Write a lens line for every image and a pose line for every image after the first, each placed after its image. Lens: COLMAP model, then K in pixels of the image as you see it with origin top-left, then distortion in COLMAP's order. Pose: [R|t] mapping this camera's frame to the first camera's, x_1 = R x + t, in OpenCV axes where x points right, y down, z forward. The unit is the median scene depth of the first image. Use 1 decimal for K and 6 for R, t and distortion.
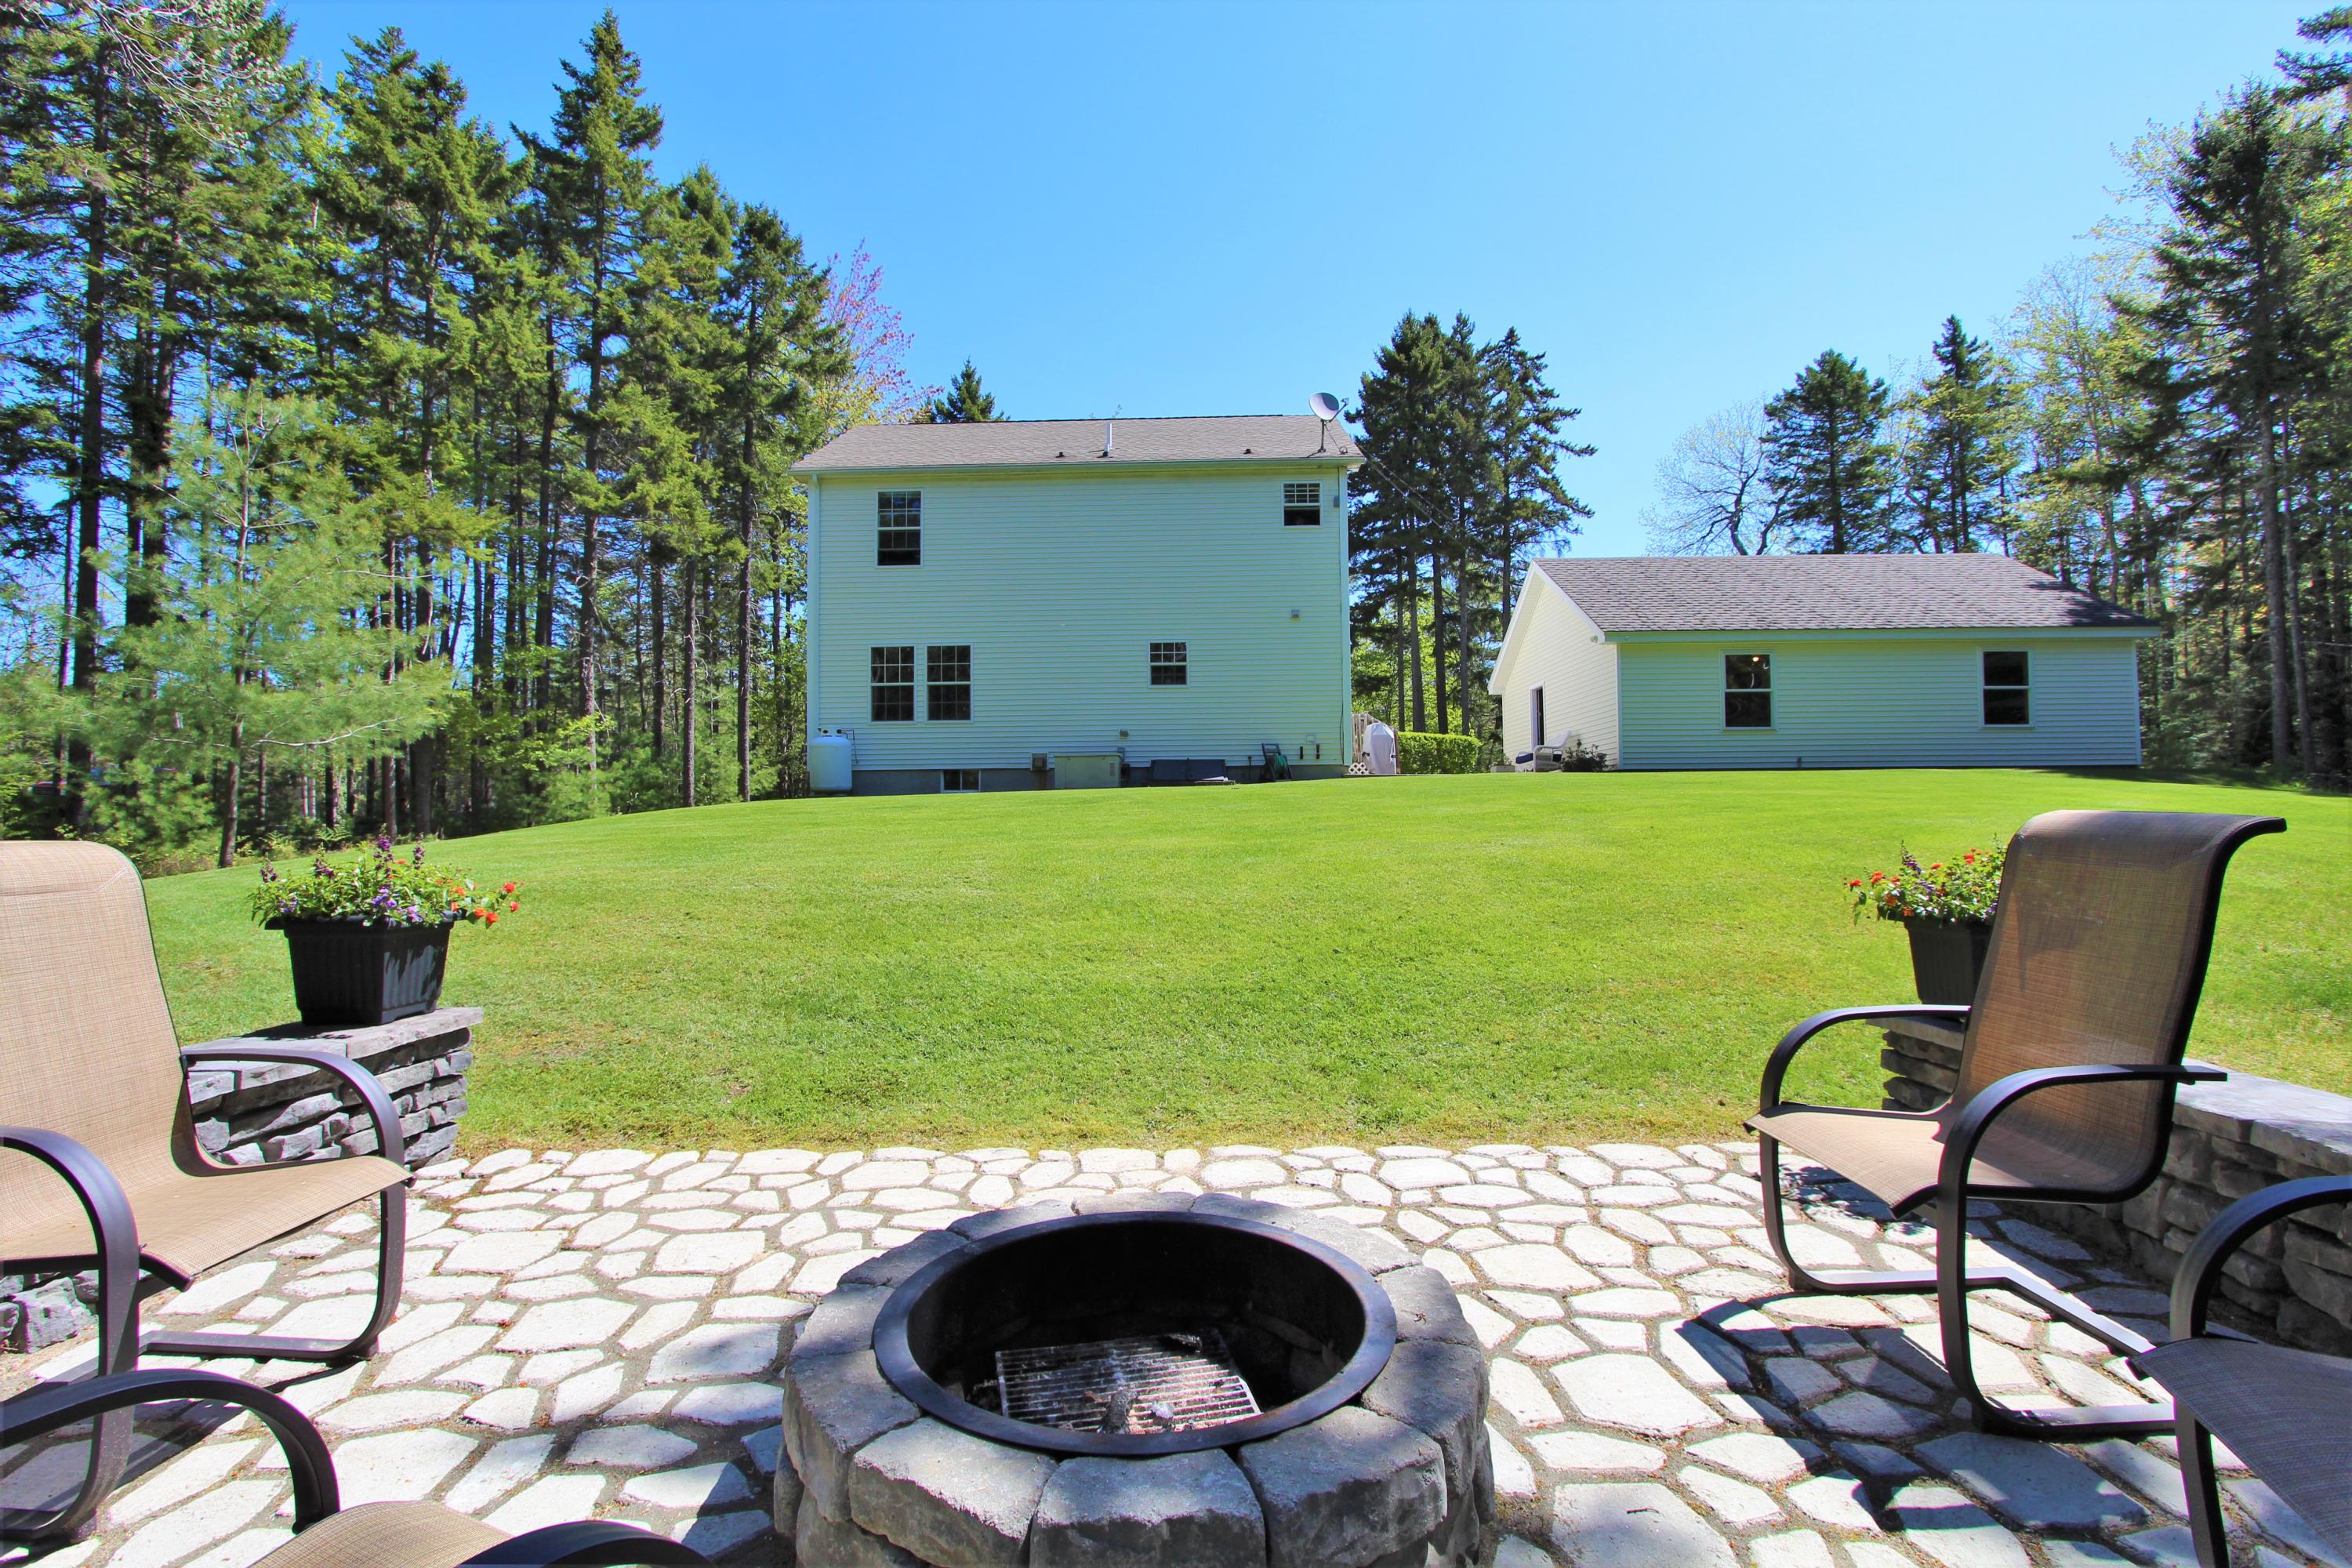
lens RADIAL K [[1085.1, 0, 1170.8], [0, 1085.1, 789.4], [0, 0, 1]] dist [-0.023232, 0.004827]
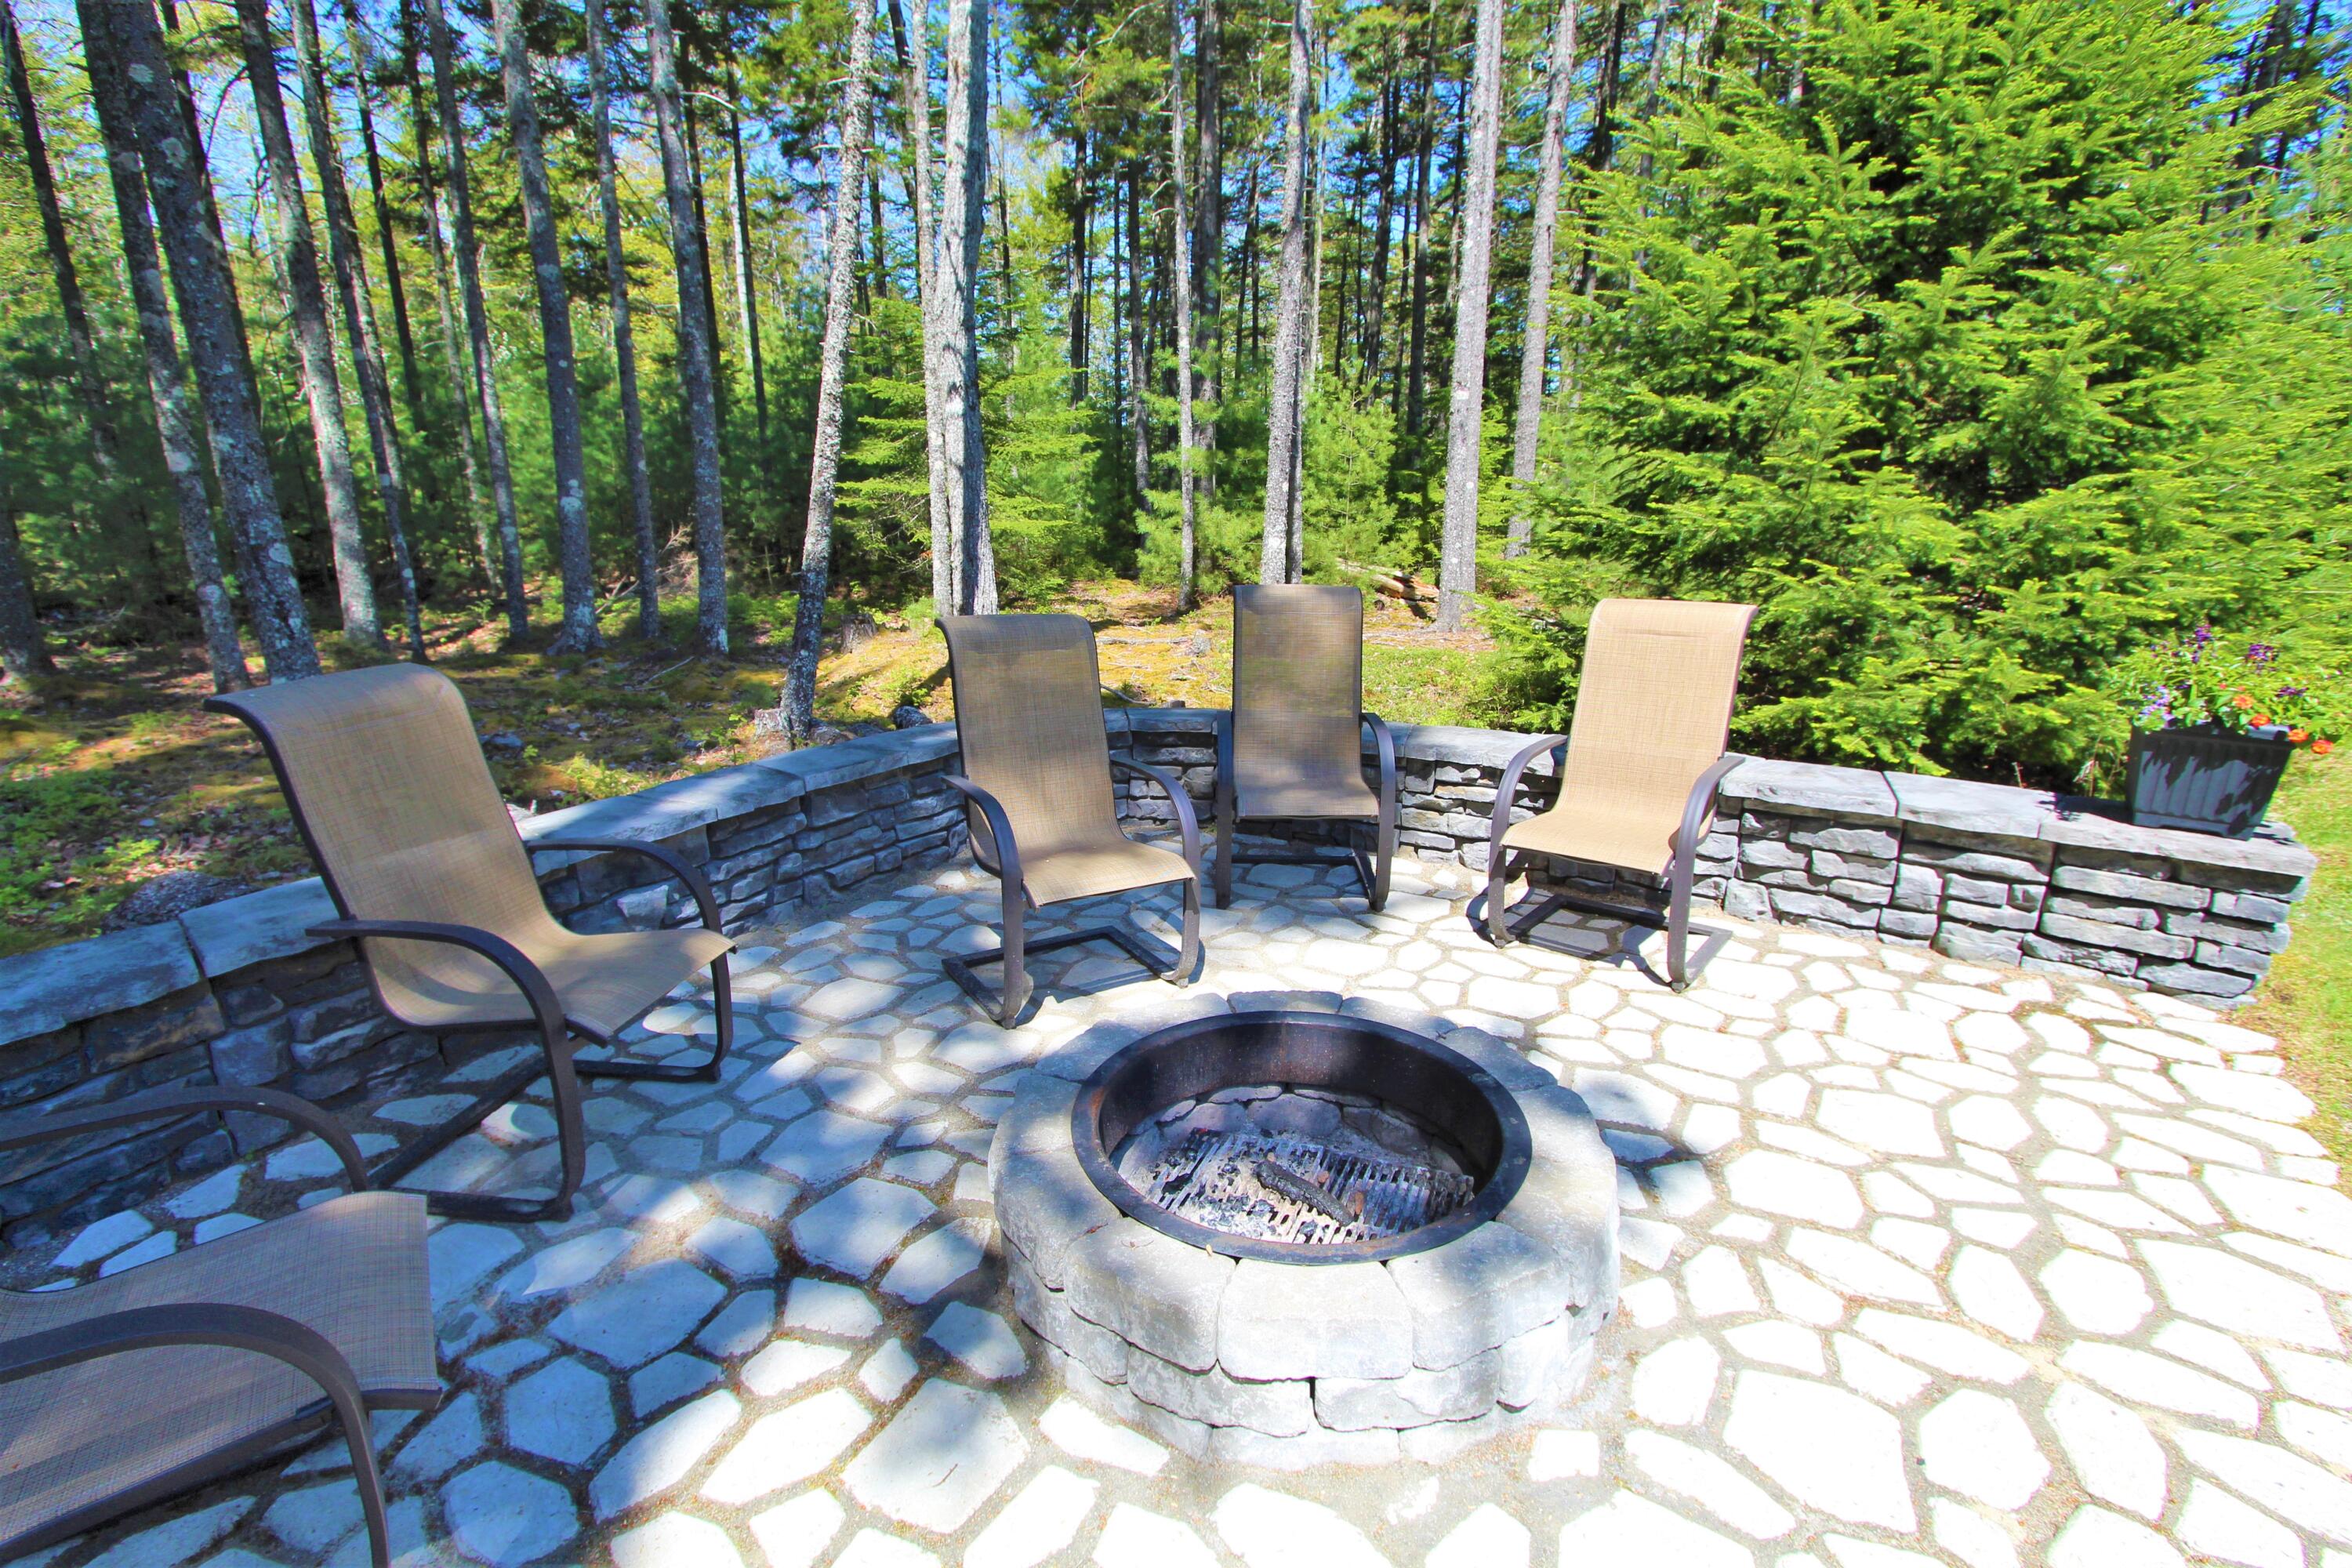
lens RADIAL K [[1085.1, 0, 1170.8], [0, 1085.1, 789.4], [0, 0, 1]] dist [-0.023232, 0.004827]
pose [[-0.584830, 0.228353, -0.778350, 0.462811], [0.036283, 0.965960, 0.256133, -0.078900], [0.810344, 0.121553, -0.573208, 0.812466]]
